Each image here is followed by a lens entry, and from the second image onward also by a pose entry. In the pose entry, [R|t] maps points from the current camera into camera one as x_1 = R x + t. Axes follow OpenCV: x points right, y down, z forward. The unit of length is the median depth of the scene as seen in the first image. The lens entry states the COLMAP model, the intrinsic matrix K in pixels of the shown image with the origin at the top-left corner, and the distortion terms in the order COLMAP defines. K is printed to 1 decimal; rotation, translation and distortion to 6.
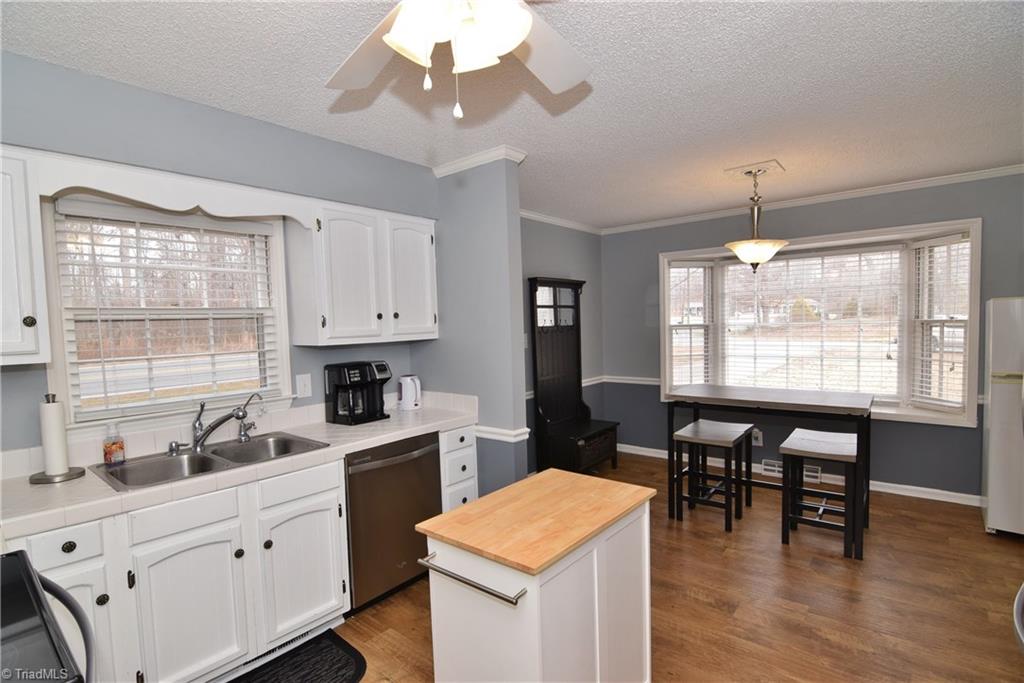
lens RADIAL K [[497.1, 0, 508.4], [0, 497.1, 352.3], [0, 0, 1]] dist [-0.003592, -0.013032]
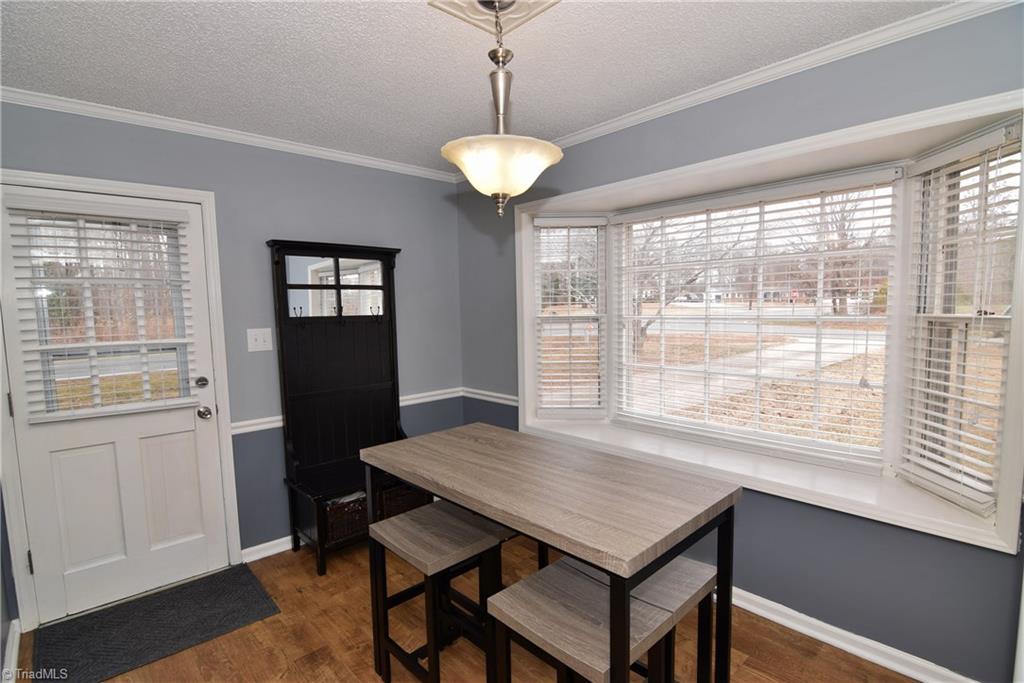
lens RADIAL K [[497.1, 0, 508.4], [0, 497.1, 352.3], [0, 0, 1]] dist [-0.003592, -0.013032]
pose [[0.992134, 0.022218, -0.123189, 0.401050], [-0.017885, 0.999186, 0.036169, -0.033132], [0.123892, -0.033682, 0.991724, 0.372367]]
